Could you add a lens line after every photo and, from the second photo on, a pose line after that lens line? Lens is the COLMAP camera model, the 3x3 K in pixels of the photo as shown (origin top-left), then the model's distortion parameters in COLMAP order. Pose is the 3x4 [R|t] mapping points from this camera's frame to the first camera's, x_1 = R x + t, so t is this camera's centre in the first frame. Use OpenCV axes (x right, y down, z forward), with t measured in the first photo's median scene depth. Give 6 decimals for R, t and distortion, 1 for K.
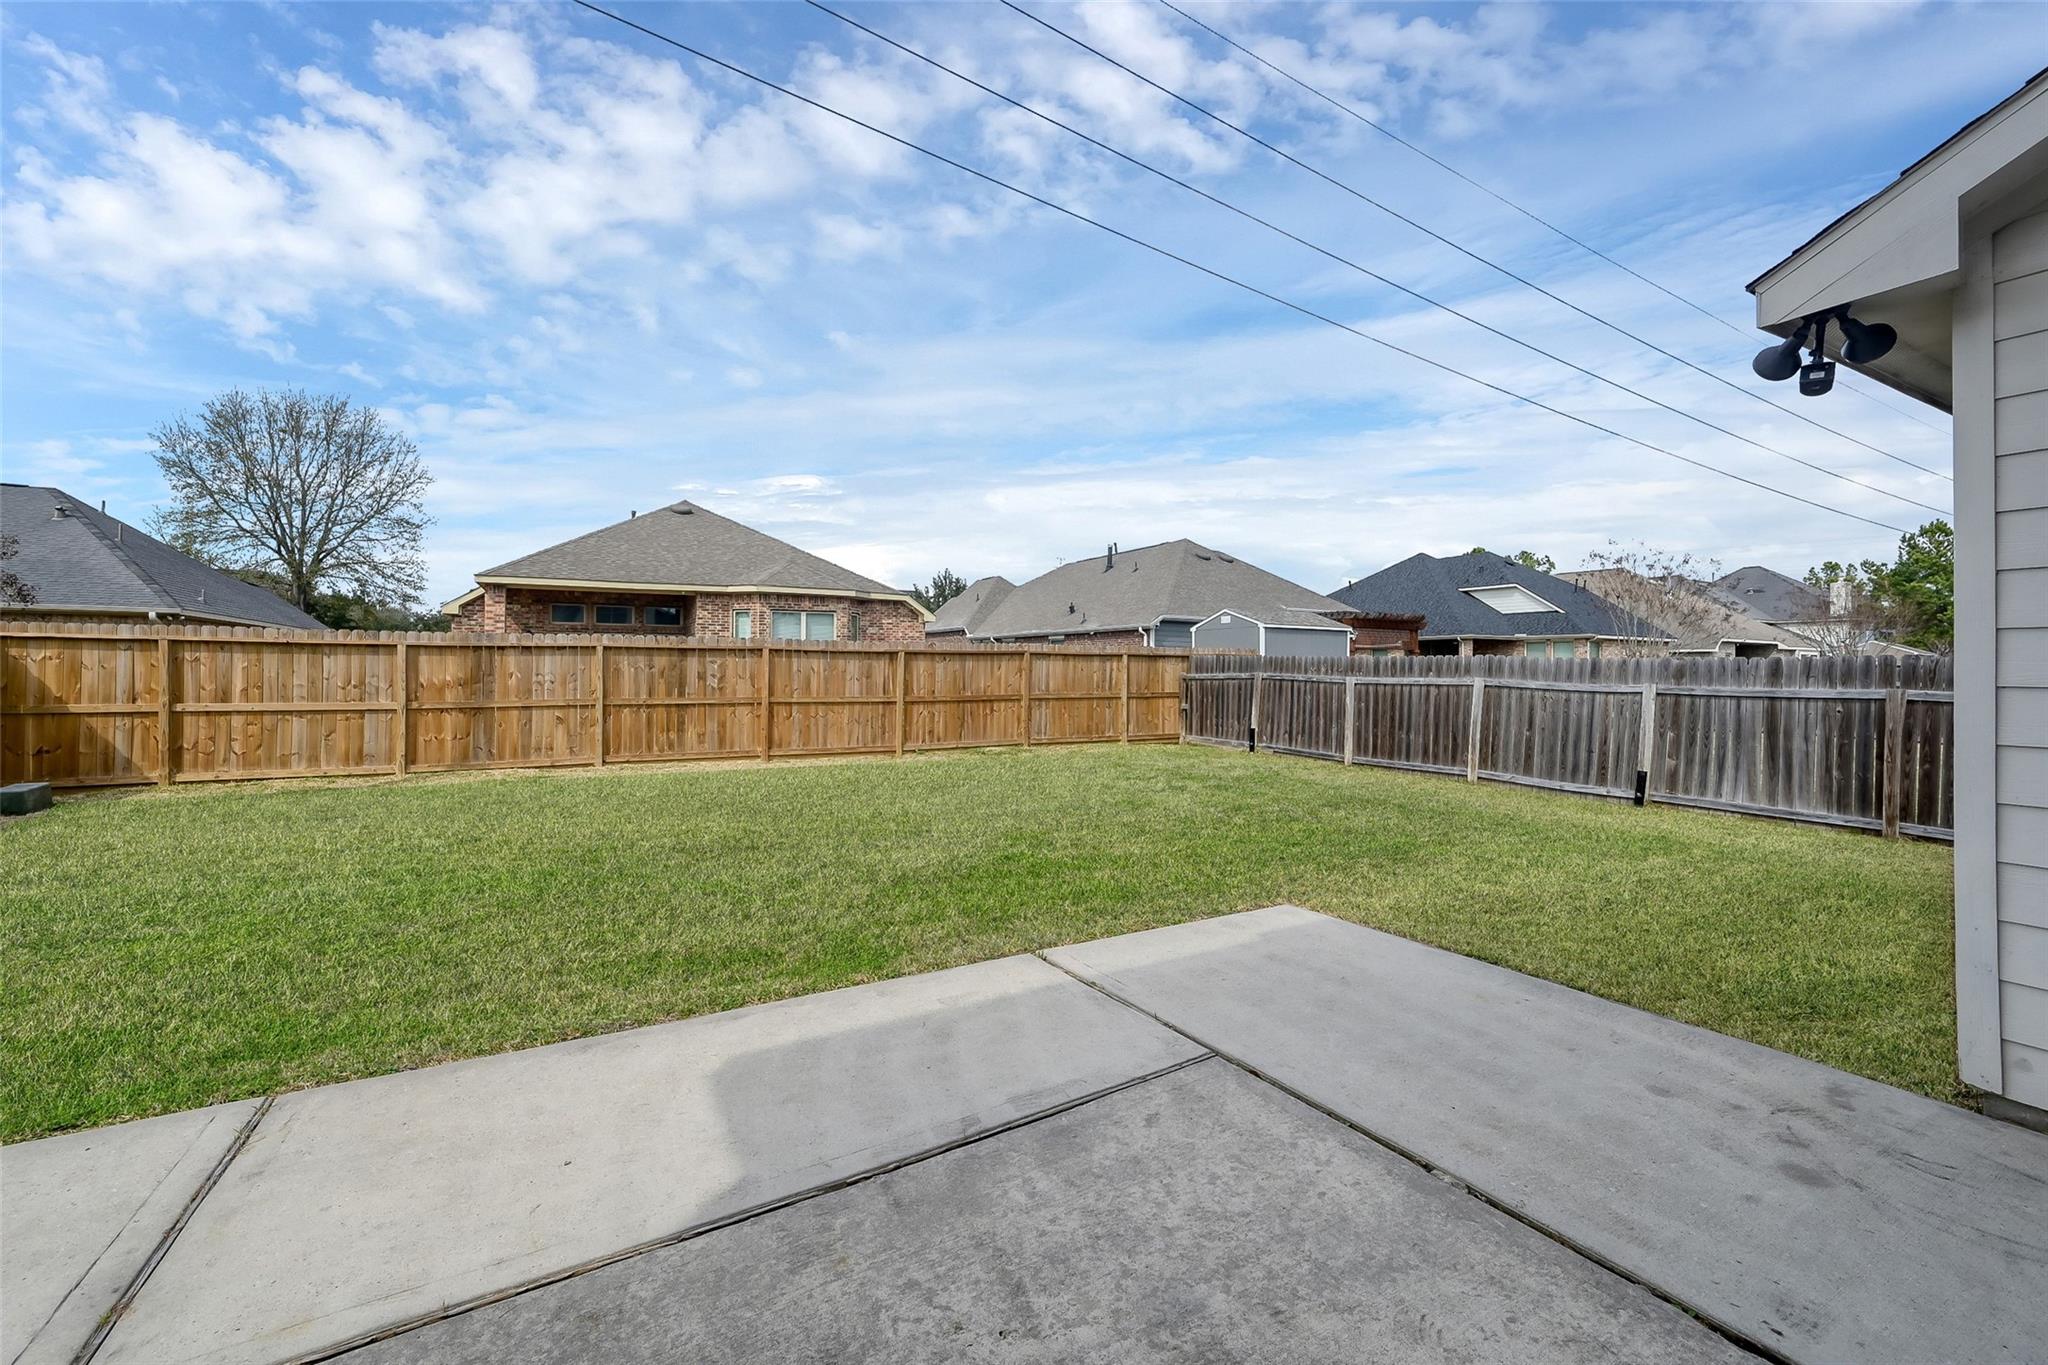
lens RADIAL K [[825.2, 0, 1023.2], [0, 825.2, 683.5], [0, 0, 1]] dist [0.022066, -0.000878]
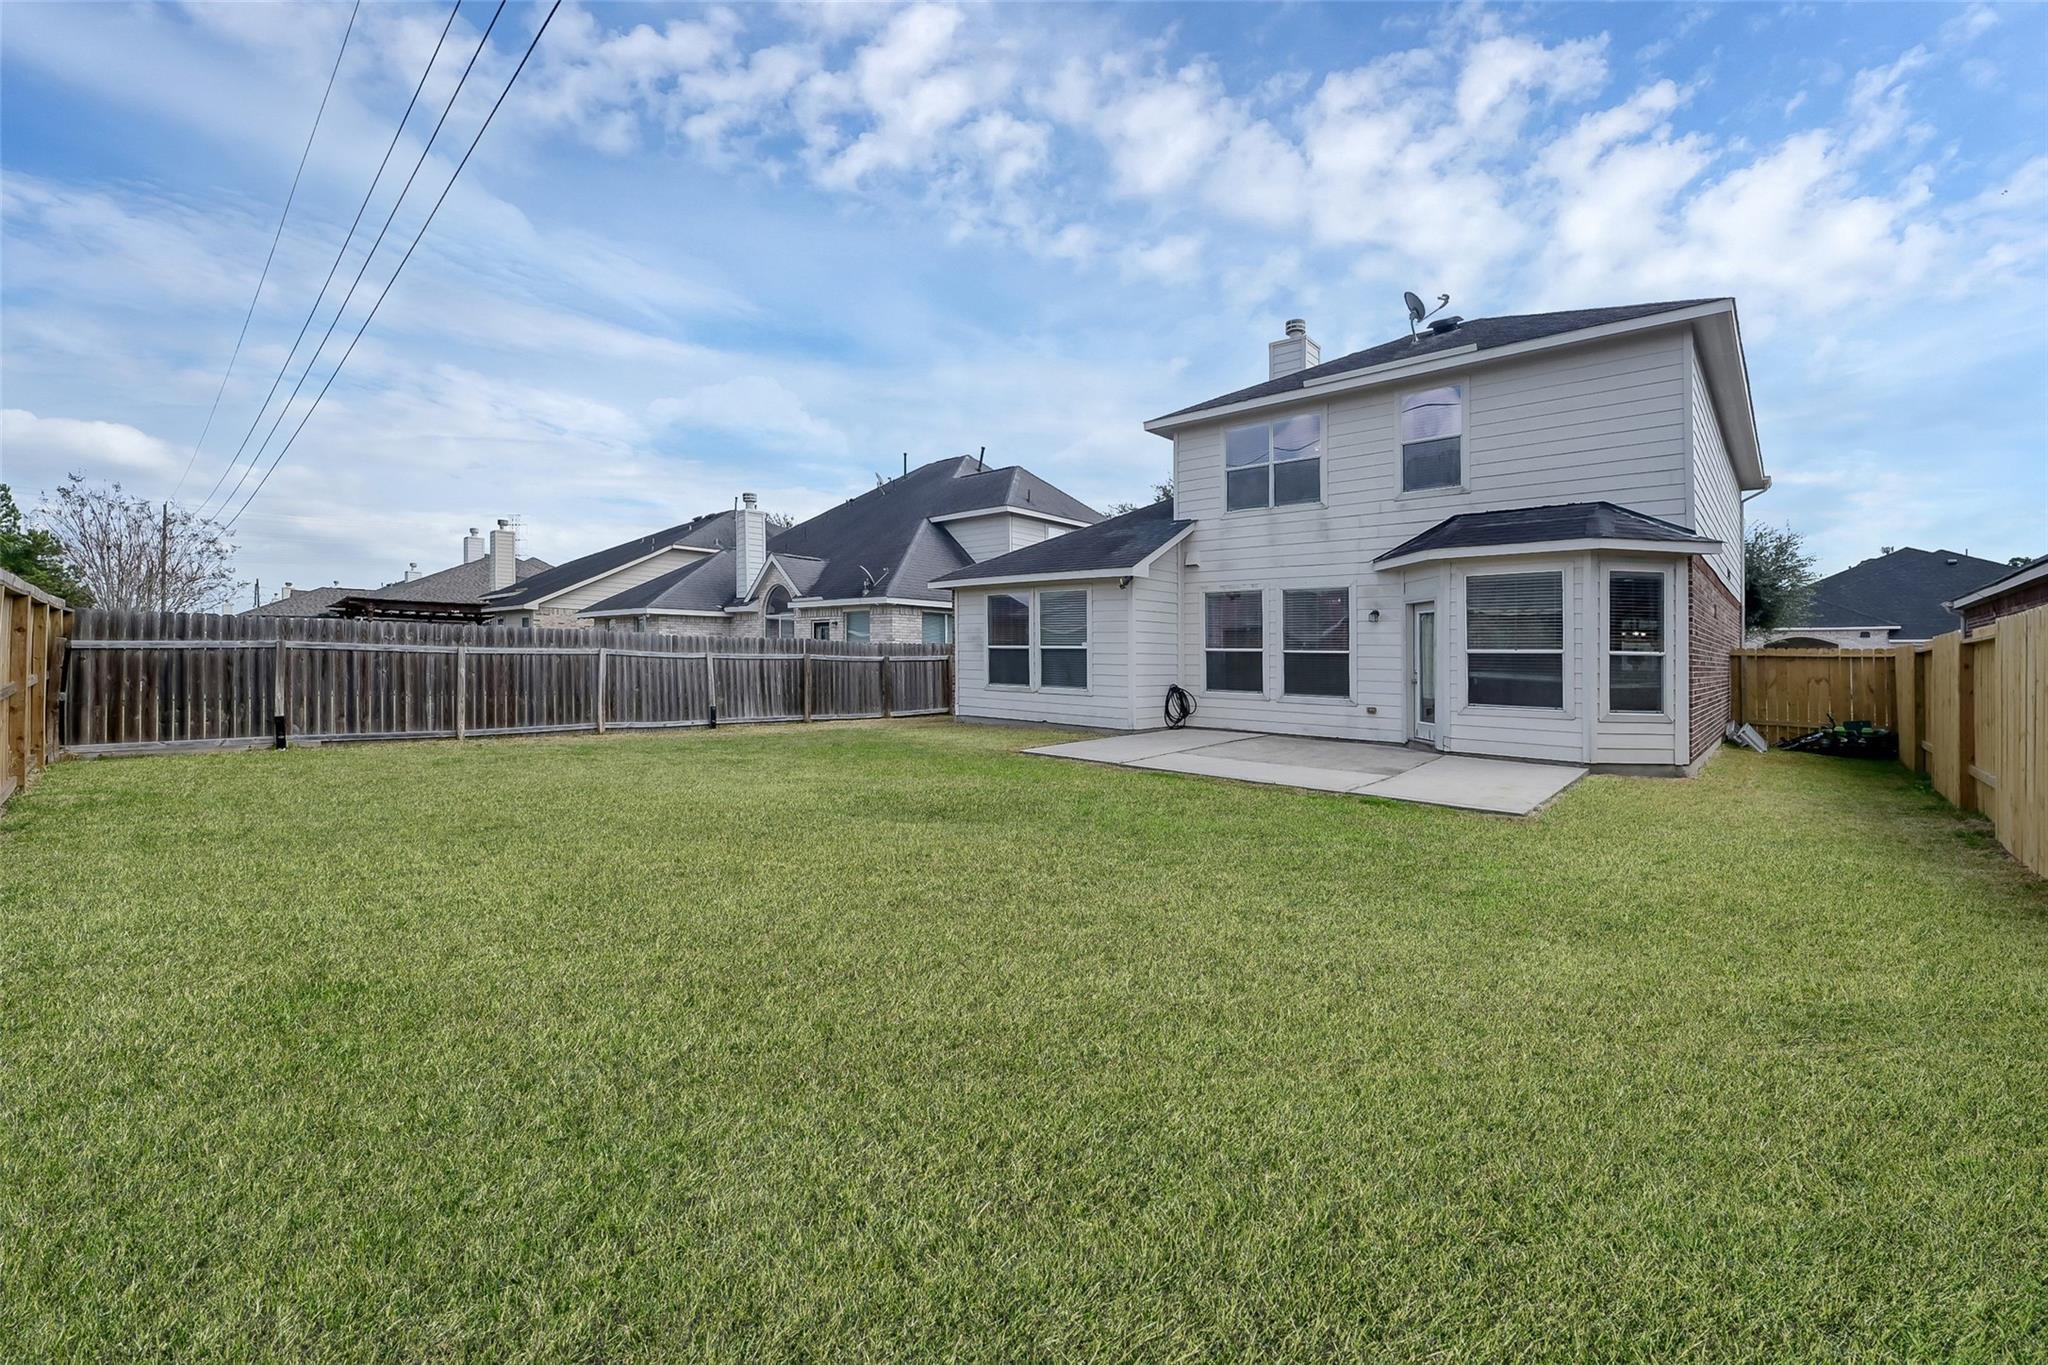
lens RADIAL K [[825.2, 0, 1035.6], [0, 825.2, 668.6], [0, 0, 1]] dist [0.022066, -0.000878]
pose [[-0.316891, -0.037084, 0.947737, -0.782230], [-0.009897, 0.999310, 0.035793, -0.026048], [-0.948410, 0.001963, -0.317040, 0.739578]]
